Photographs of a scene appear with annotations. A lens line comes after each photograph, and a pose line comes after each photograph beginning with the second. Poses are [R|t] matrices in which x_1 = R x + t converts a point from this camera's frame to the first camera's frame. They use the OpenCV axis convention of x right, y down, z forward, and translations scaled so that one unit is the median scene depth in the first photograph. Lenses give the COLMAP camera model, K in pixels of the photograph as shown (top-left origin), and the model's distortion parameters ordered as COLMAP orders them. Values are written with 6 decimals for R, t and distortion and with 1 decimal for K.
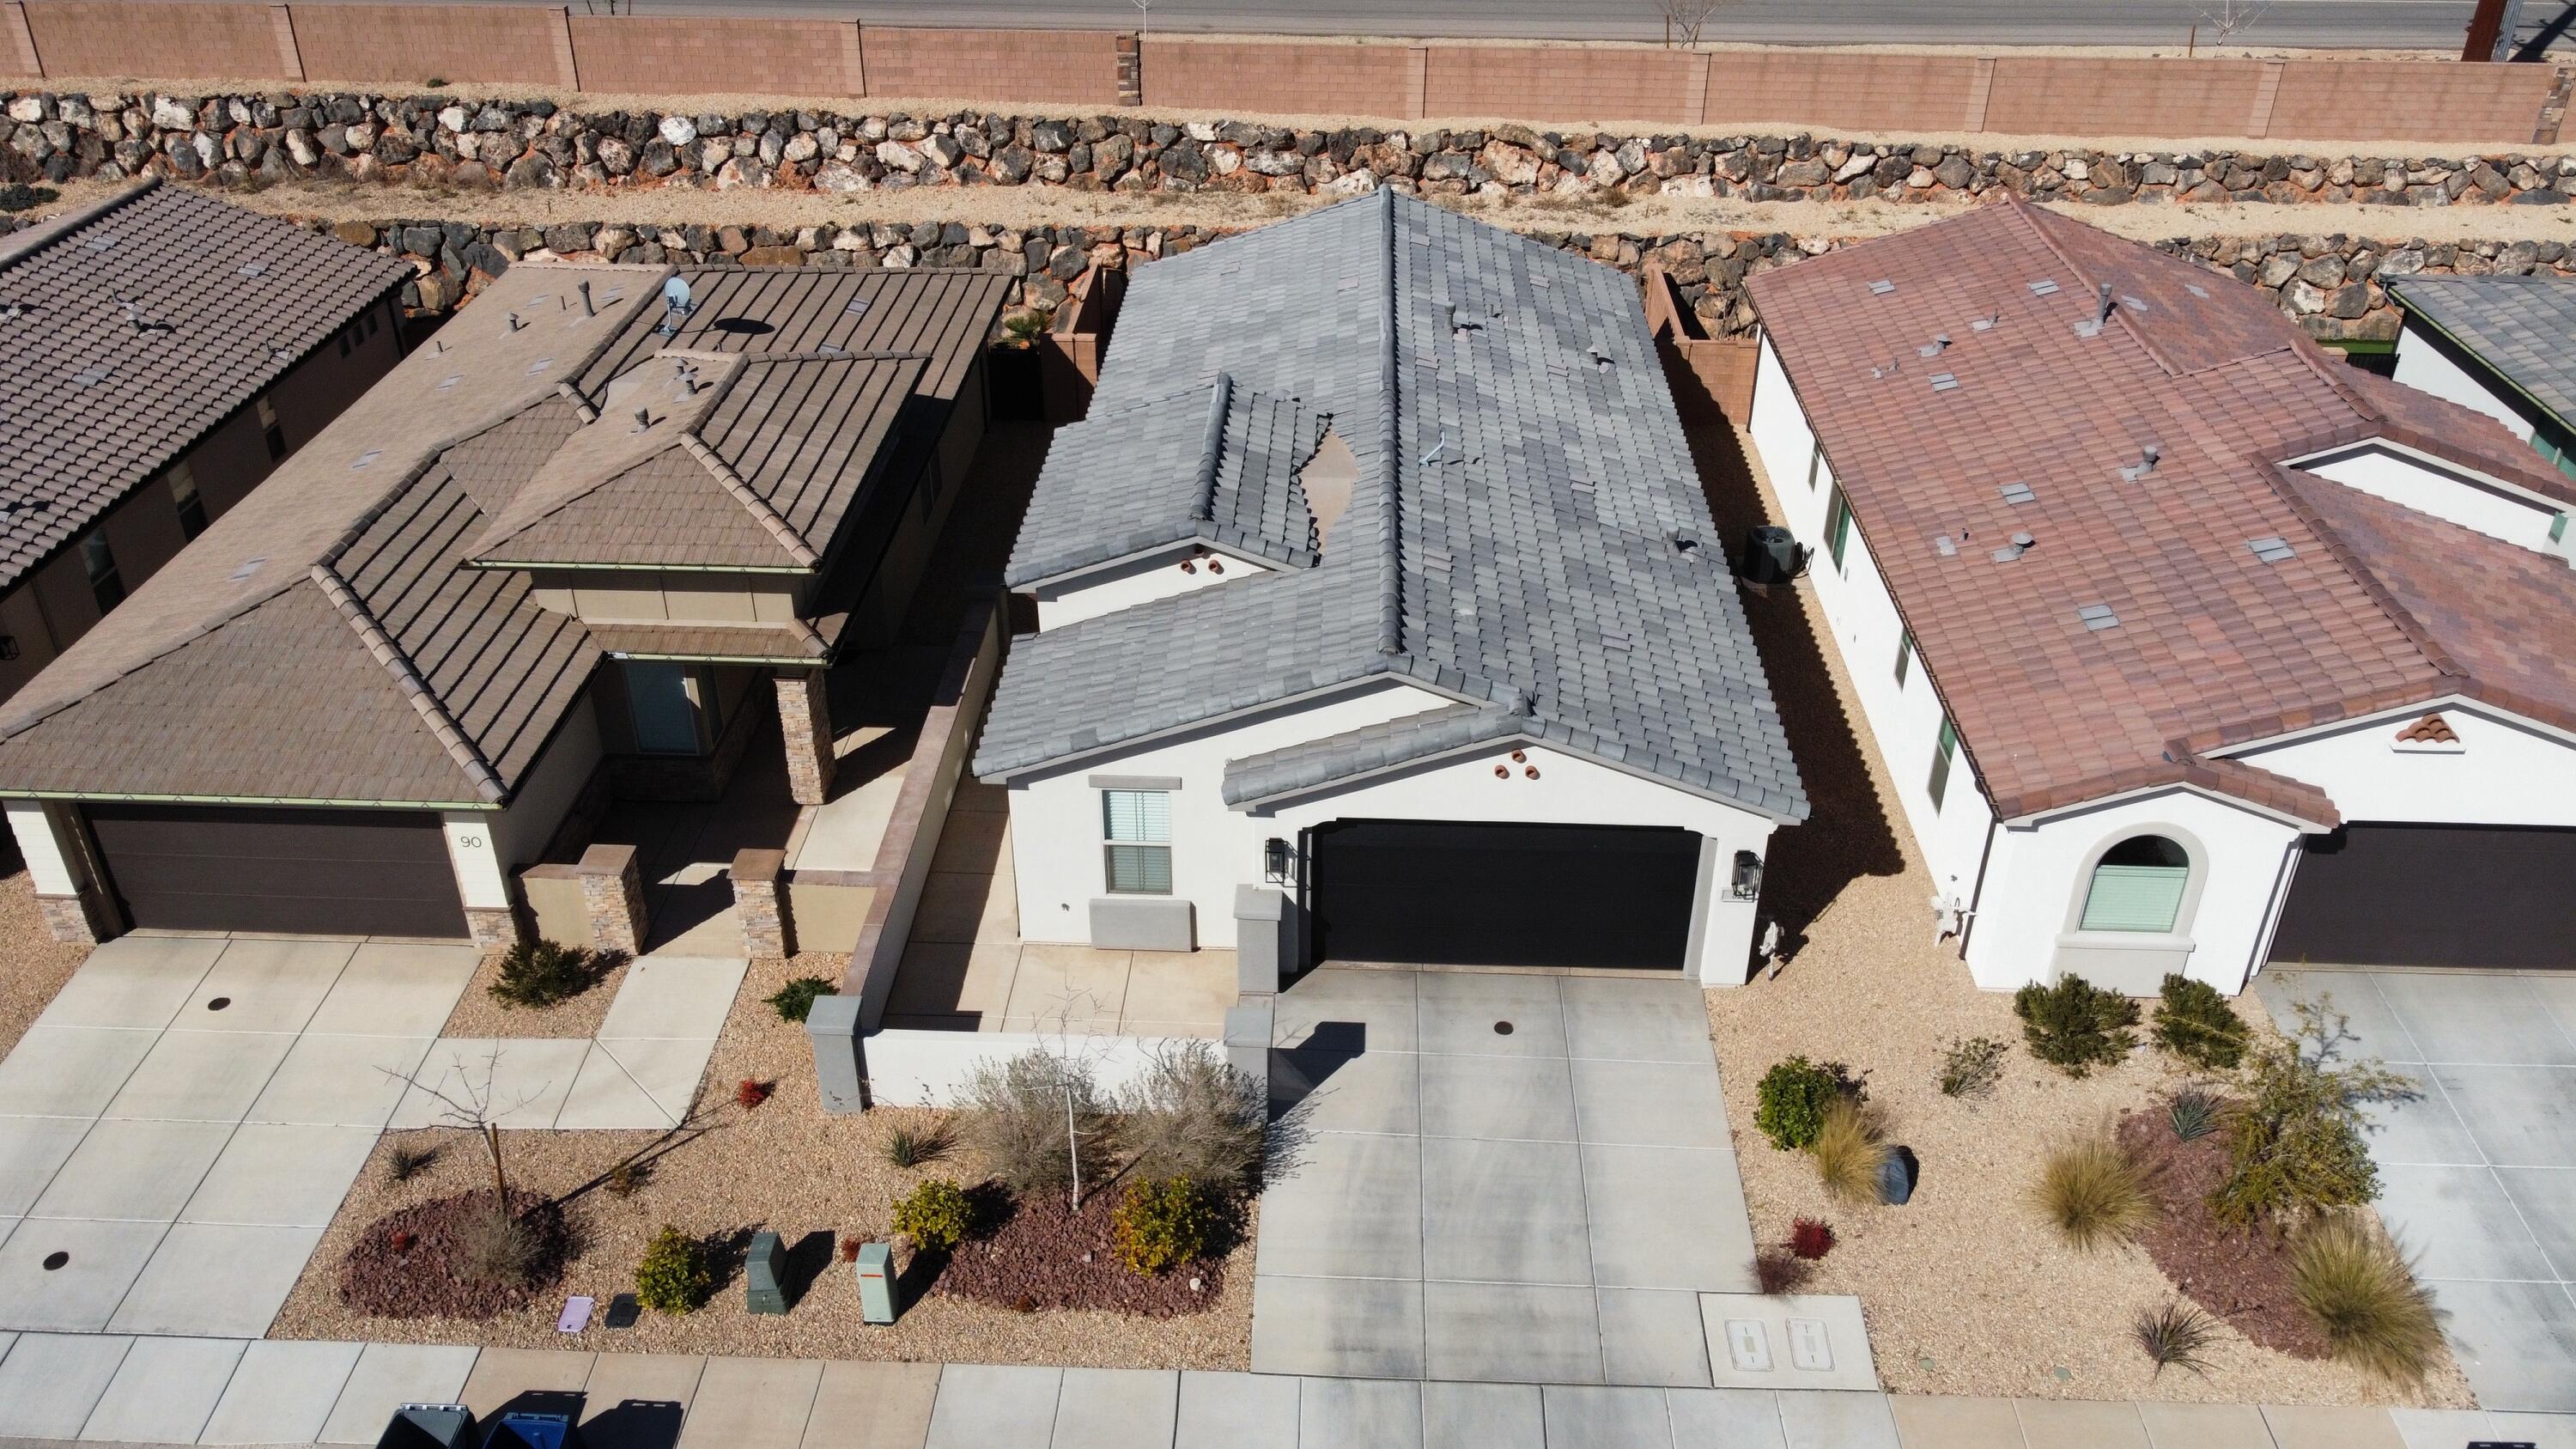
lens RADIAL K [[1955.0, 0, 1288.0], [0, 1955.0, 724.5], [0, 0, 1]] dist [-0.000591, -0.008697]
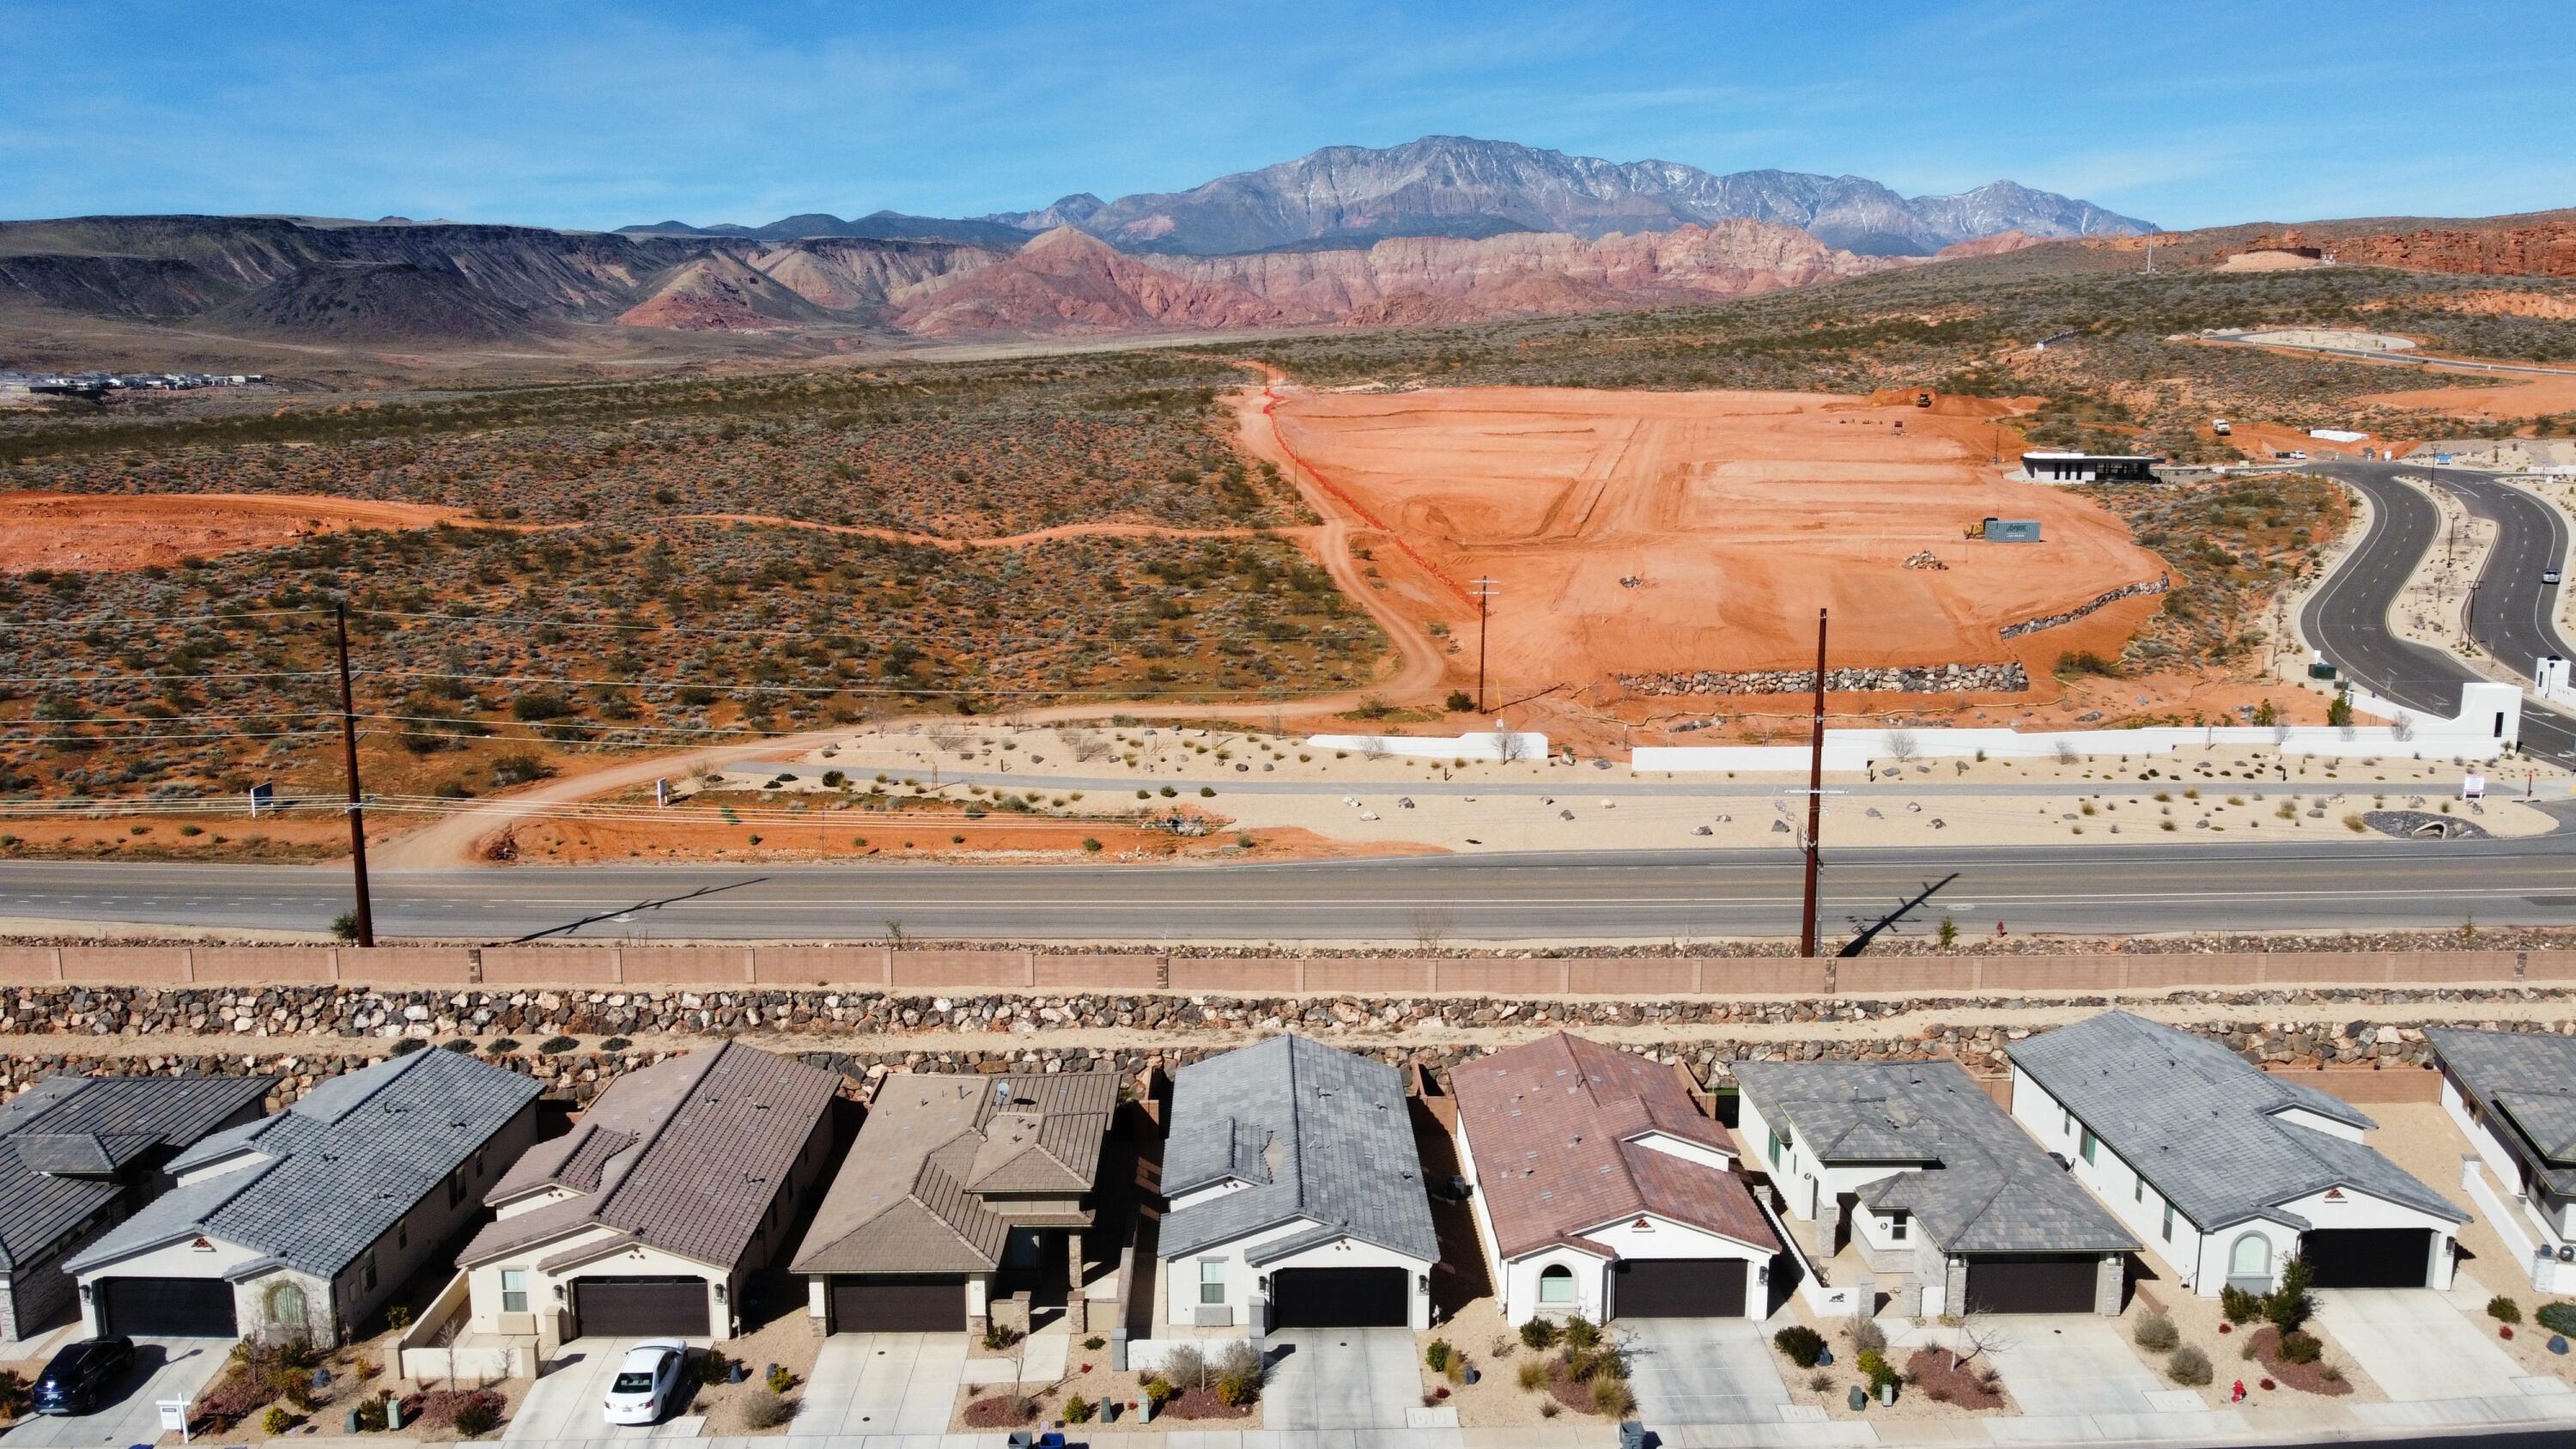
lens RADIAL K [[1955.0, 0, 1288.0], [0, 1955.0, 724.5], [0, 0, 1]] dist [-0.000591, -0.008697]
pose [[0.998195, -0.012369, 0.058761, -0.070511], [0.033079, 0.929964, -0.366160, 0.198552], [-0.050116, 0.367443, 0.928695, -1.100519]]
